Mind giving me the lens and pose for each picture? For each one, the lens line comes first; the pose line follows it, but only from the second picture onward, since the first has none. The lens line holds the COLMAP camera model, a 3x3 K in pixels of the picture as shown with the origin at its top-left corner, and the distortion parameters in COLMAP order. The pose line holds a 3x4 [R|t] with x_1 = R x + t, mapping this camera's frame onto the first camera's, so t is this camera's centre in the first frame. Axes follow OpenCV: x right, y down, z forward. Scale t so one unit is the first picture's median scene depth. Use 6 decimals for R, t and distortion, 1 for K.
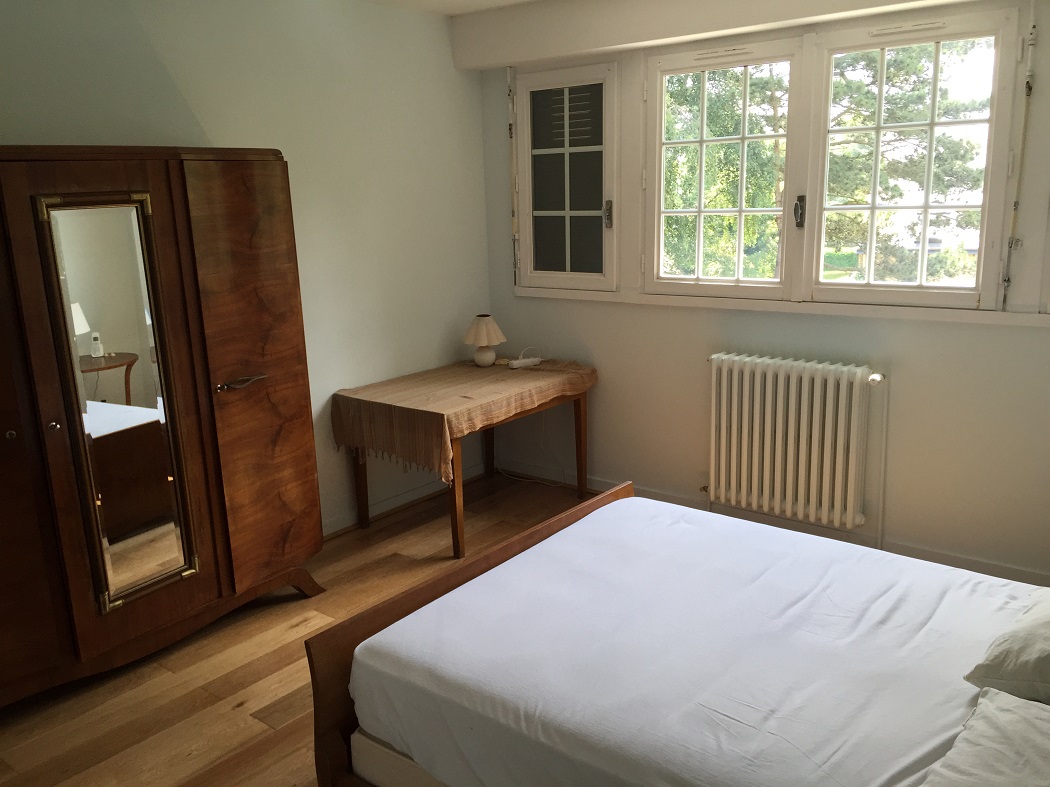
lens RADIAL K [[903.1, 0, 526.3], [0, 903.1, 393.0], [0, 0, 1]] dist [0.060381, -0.012960]
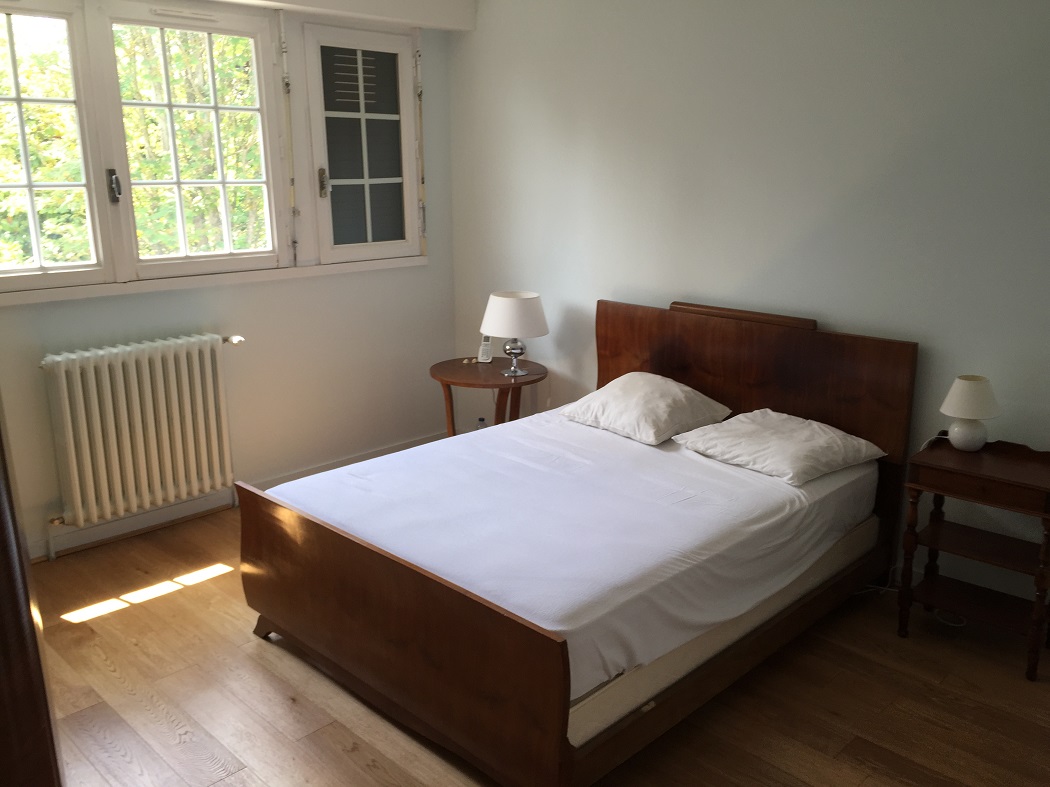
lens RADIAL K [[903.1, 0, 527.0], [0, 903.1, 397.8], [0, 0, 1]] dist [0.060381, -0.012960]
pose [[0.098195, -0.226294, 0.969097, -0.905969], [0.211671, 0.956270, 0.201851, -0.132637], [-0.972396, 0.185309, 0.141801, 0.715710]]
